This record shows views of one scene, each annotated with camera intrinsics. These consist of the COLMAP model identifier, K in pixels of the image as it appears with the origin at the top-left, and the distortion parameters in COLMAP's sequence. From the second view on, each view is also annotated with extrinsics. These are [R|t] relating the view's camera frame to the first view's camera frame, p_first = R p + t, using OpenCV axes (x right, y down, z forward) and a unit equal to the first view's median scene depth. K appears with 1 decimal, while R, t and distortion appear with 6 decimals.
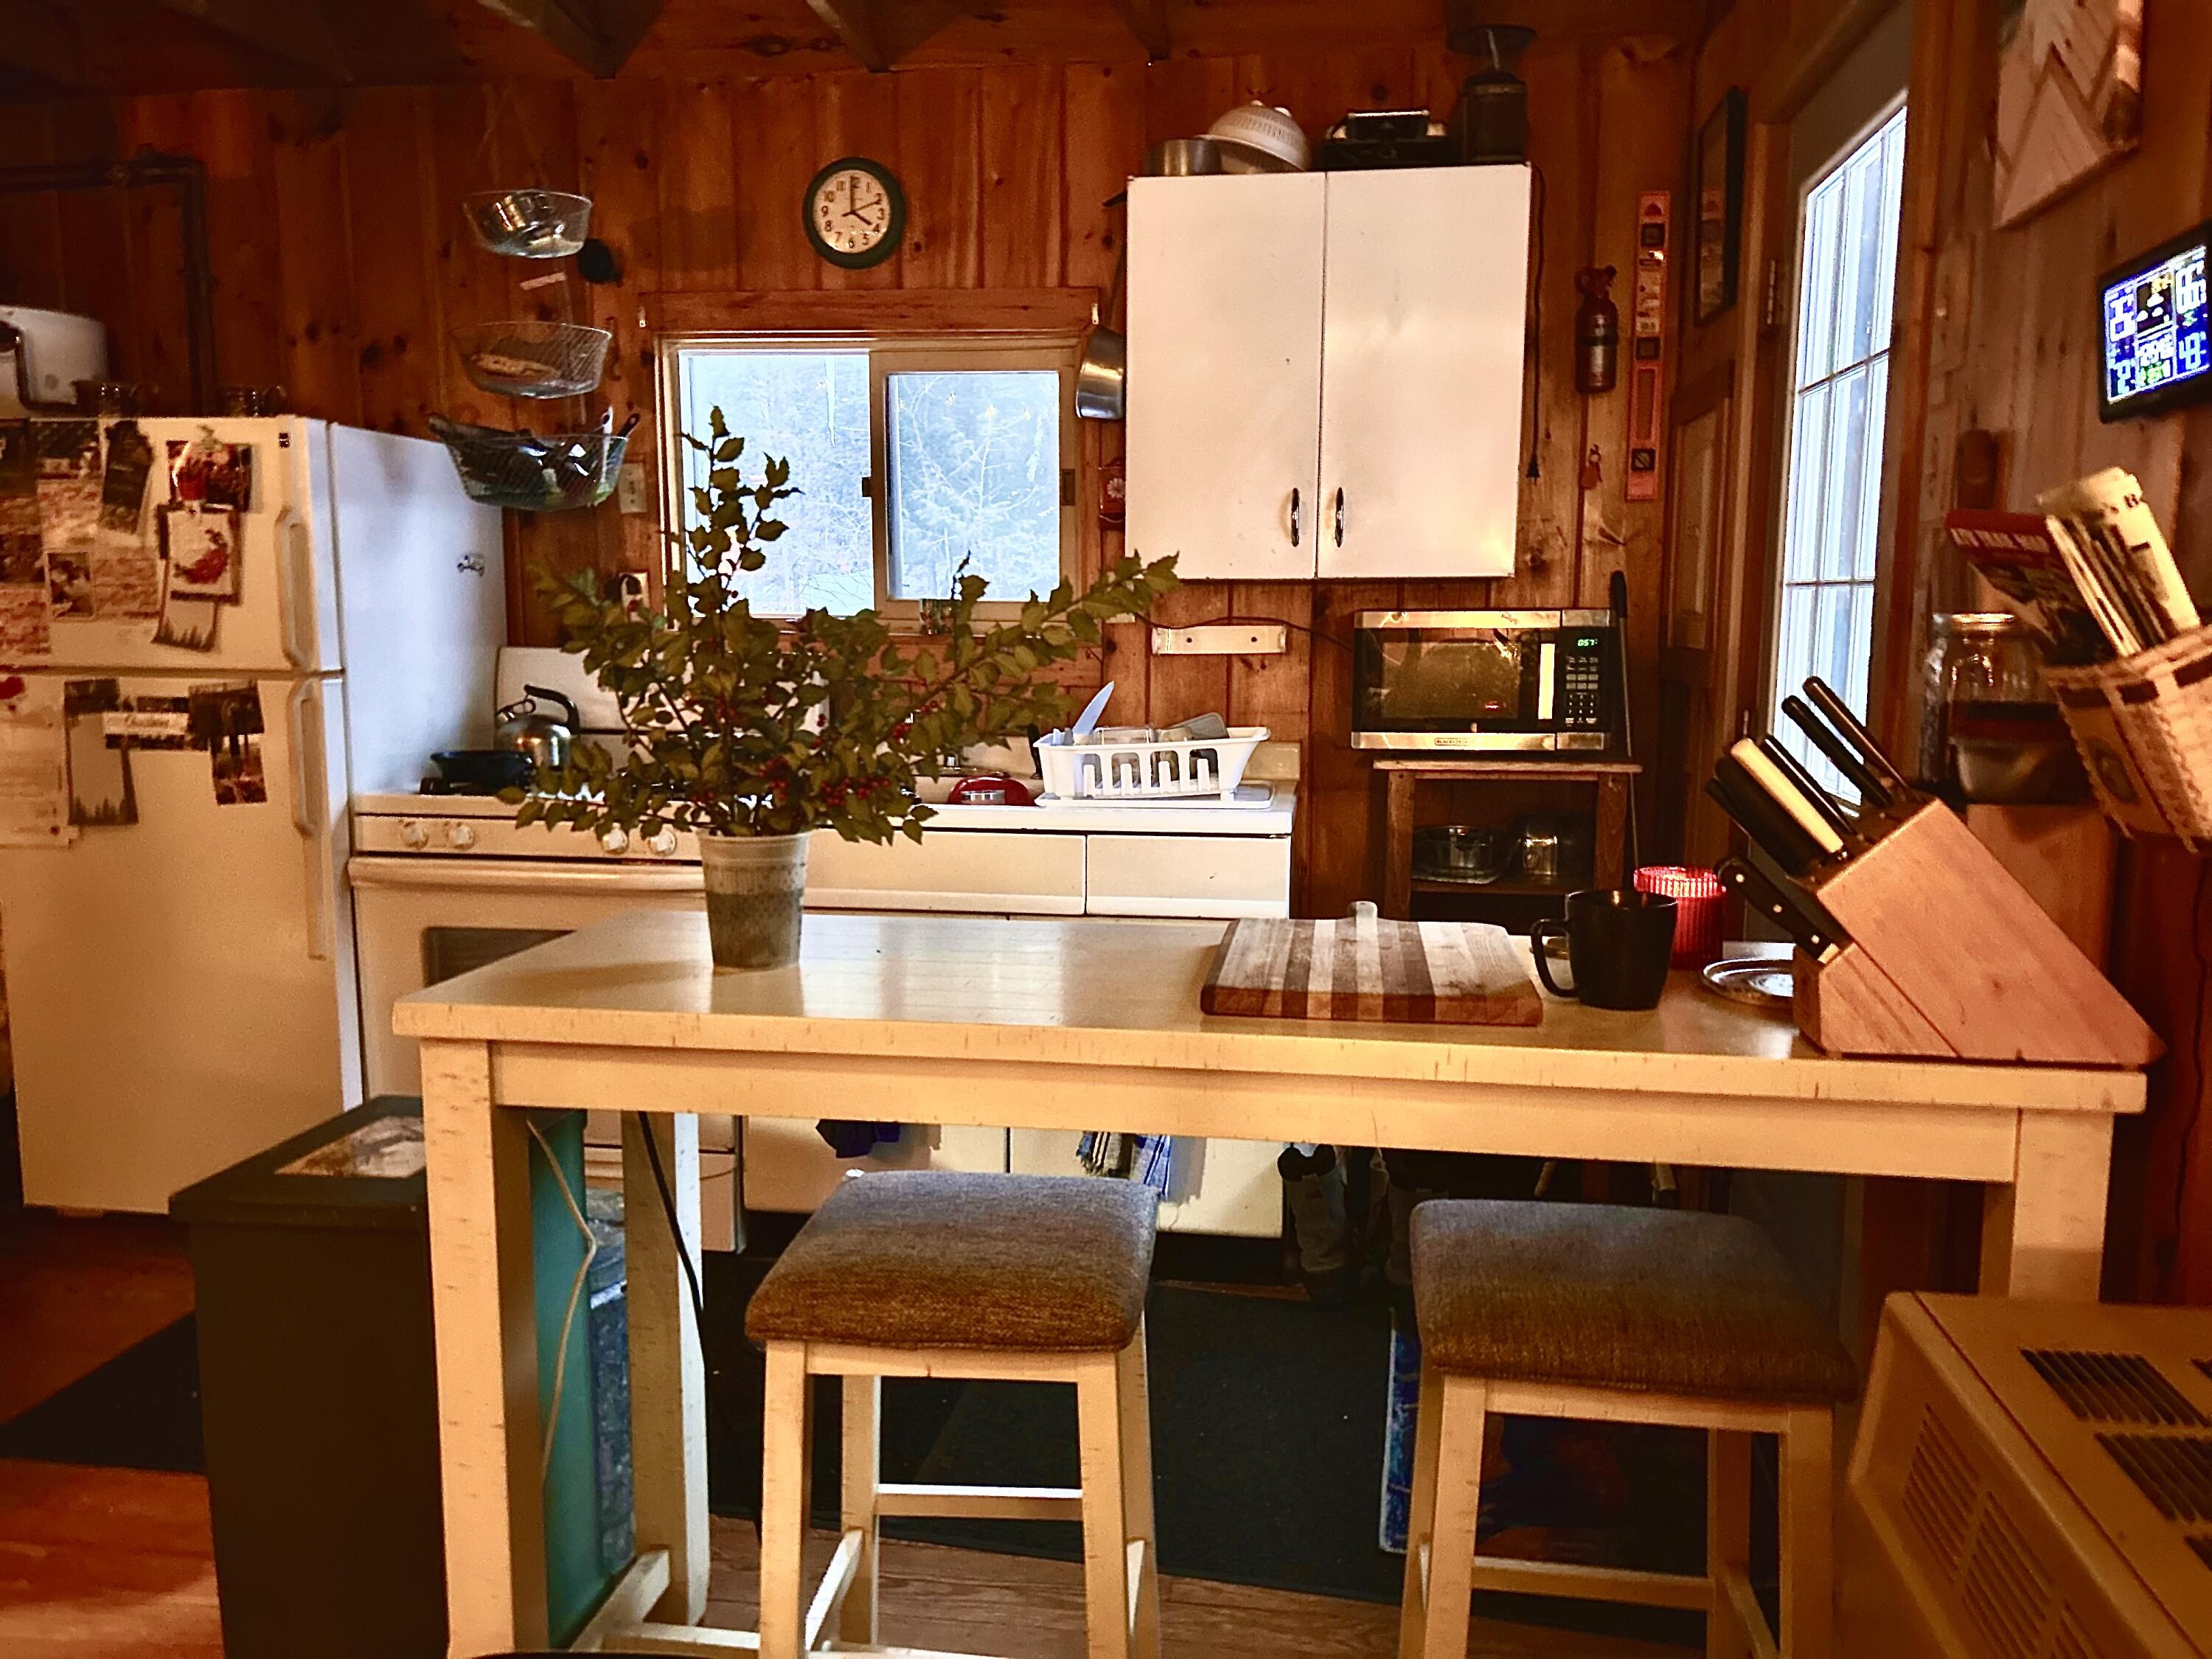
lens RADIAL K [[1654.0, 0, 1106.0], [0, 1654.0, 829.5], [0, 0, 1]] dist [-0.002072, -0.003364]
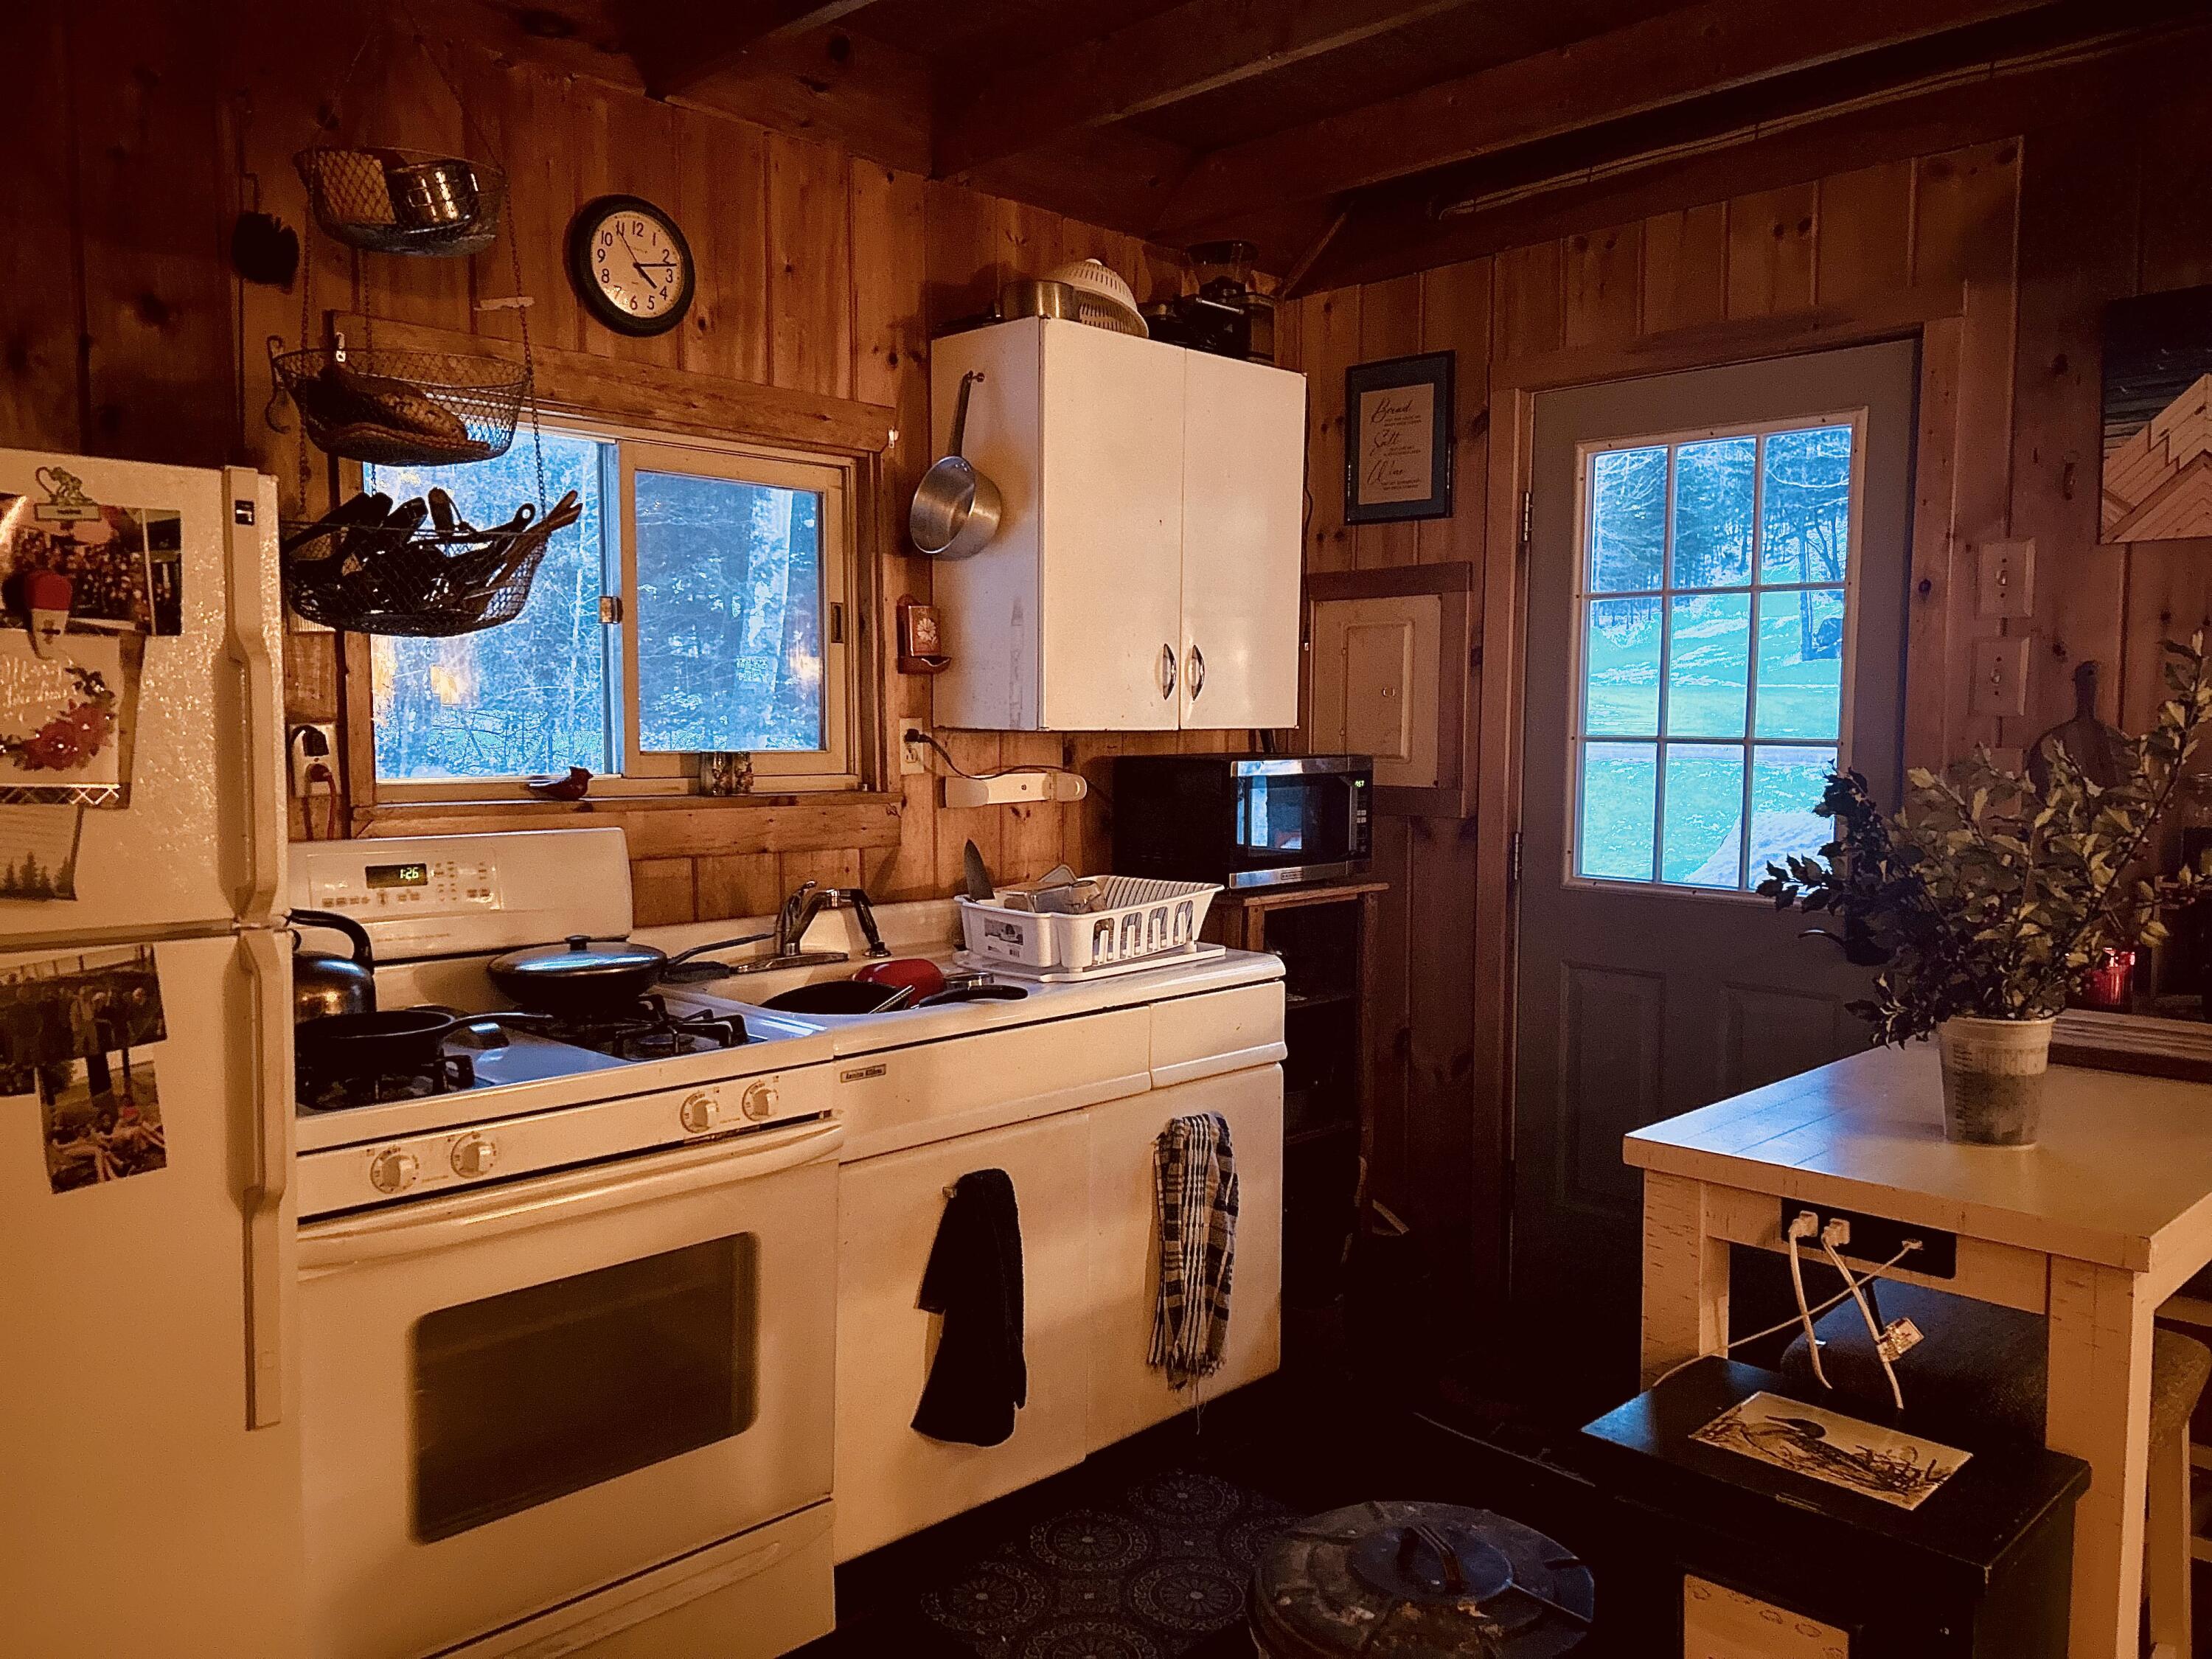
lens RADIAL K [[1654.0, 0, 1106.0], [0, 1654.0, 829.5], [0, 0, 1]] dist [-0.002072, -0.003364]
pose [[0.605153, -0.059911, 0.793851, -0.737489], [0.104201, 0.994547, -0.004375, -0.091342], [-0.789260, 0.085367, 0.608096, 0.417605]]
